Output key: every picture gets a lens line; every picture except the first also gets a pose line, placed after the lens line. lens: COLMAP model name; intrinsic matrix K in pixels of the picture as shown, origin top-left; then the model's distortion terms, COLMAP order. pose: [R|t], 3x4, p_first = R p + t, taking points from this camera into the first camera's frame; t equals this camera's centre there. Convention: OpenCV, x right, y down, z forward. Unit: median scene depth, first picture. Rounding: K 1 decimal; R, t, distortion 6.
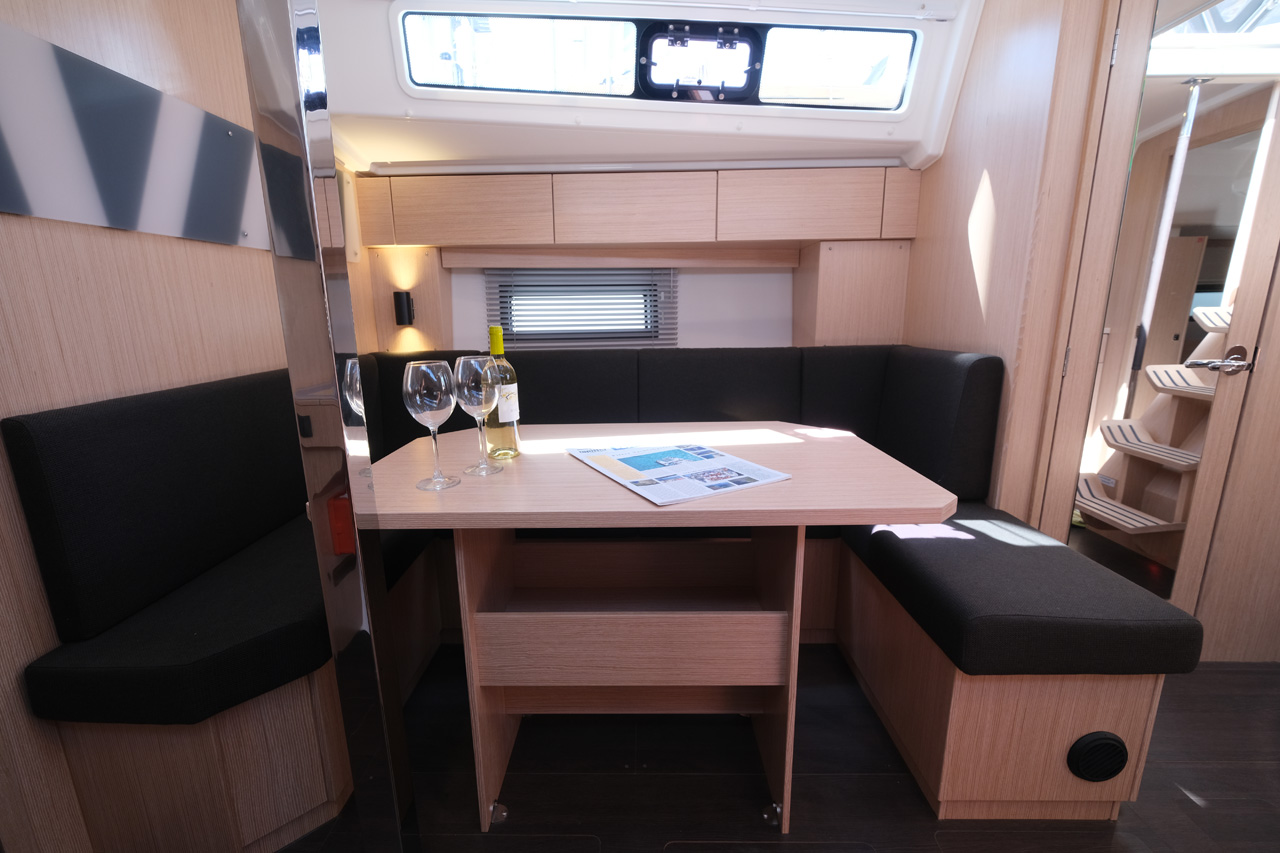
lens RADIAL K [[550.8, 0, 631.3], [0, 550.8, 428.7], [0, 0, 1]] dist [-0.005540, -0.000376]
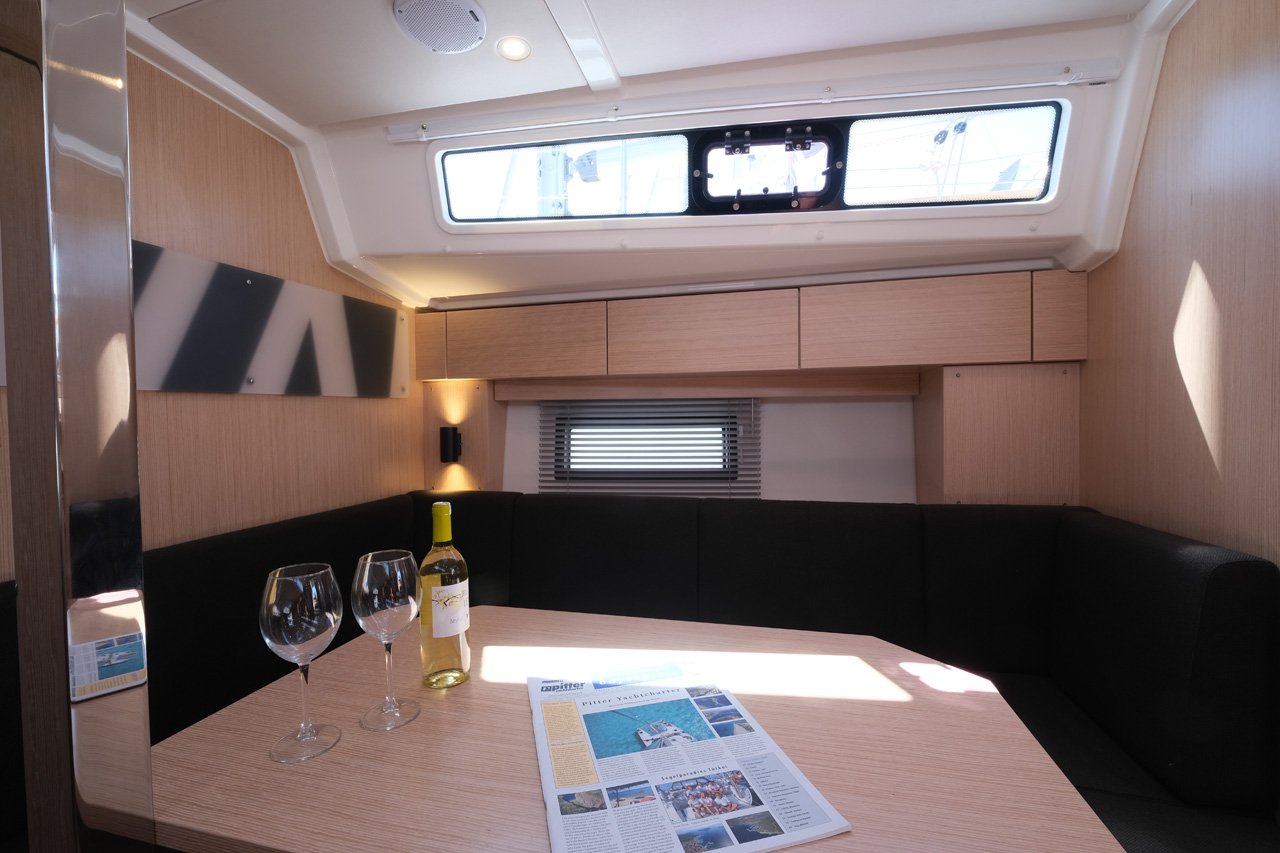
lens RADIAL K [[550.8, 0, 631.3], [0, 550.8, 428.7], [0, 0, 1]] dist [-0.005540, -0.000376]
pose [[0.971114, 0.006605, -0.238525, 0.124454], [-0.051173, 0.982124, -0.181144, -0.111402], [0.233065, 0.188117, 0.954093, 0.219488]]
